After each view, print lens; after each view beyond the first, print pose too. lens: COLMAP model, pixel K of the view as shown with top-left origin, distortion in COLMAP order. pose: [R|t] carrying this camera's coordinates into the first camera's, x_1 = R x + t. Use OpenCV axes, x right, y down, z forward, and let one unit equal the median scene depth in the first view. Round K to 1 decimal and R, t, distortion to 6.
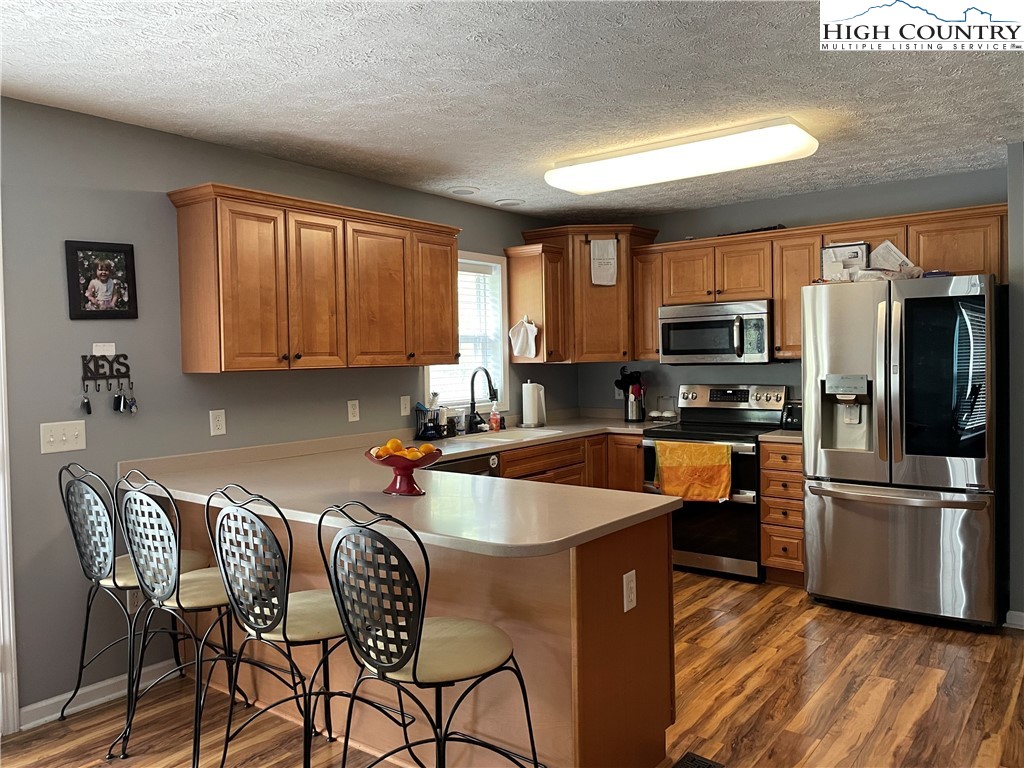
lens RADIAL K [[779.6, 0, 510.1], [0, 779.6, 377.9], [0, 0, 1]] dist [0.072842, -0.101068]
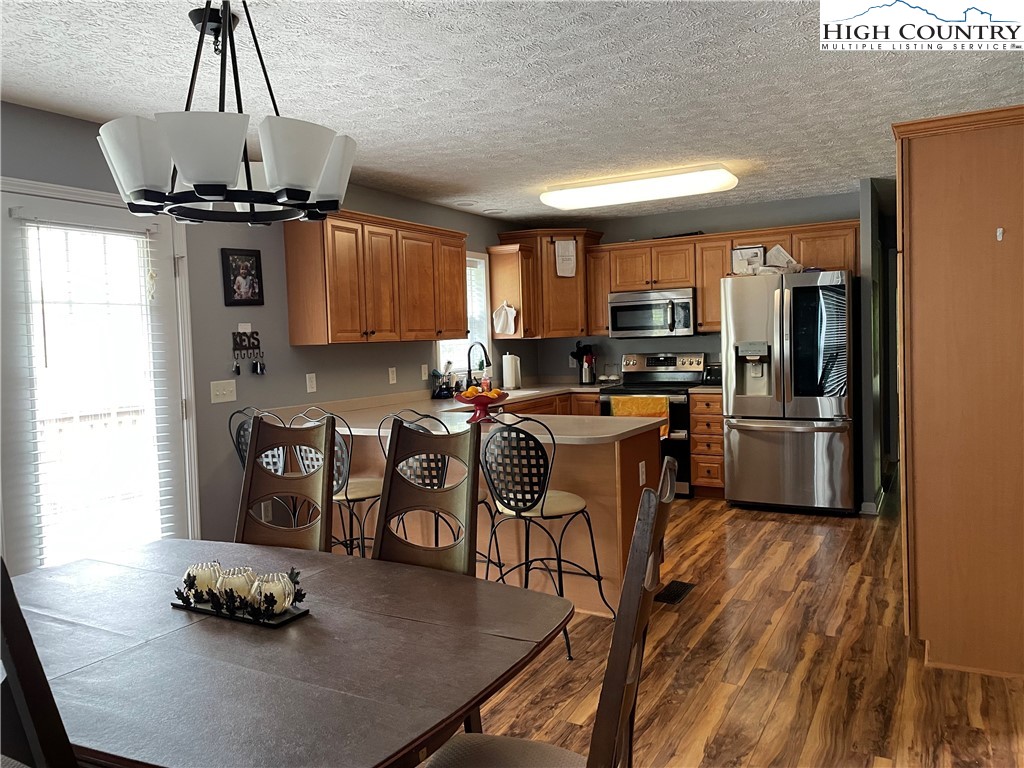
lens RADIAL K [[779.6, 0, 506.1], [0, 779.6, 379.7], [0, 0, 1]] dist [0.072842, -0.101068]
pose [[0.989706, -0.020590, 0.141624, -0.211374], [0.017538, 0.999587, 0.022764, 0.024404], [-0.142034, -0.020046, 0.989659, -0.327188]]
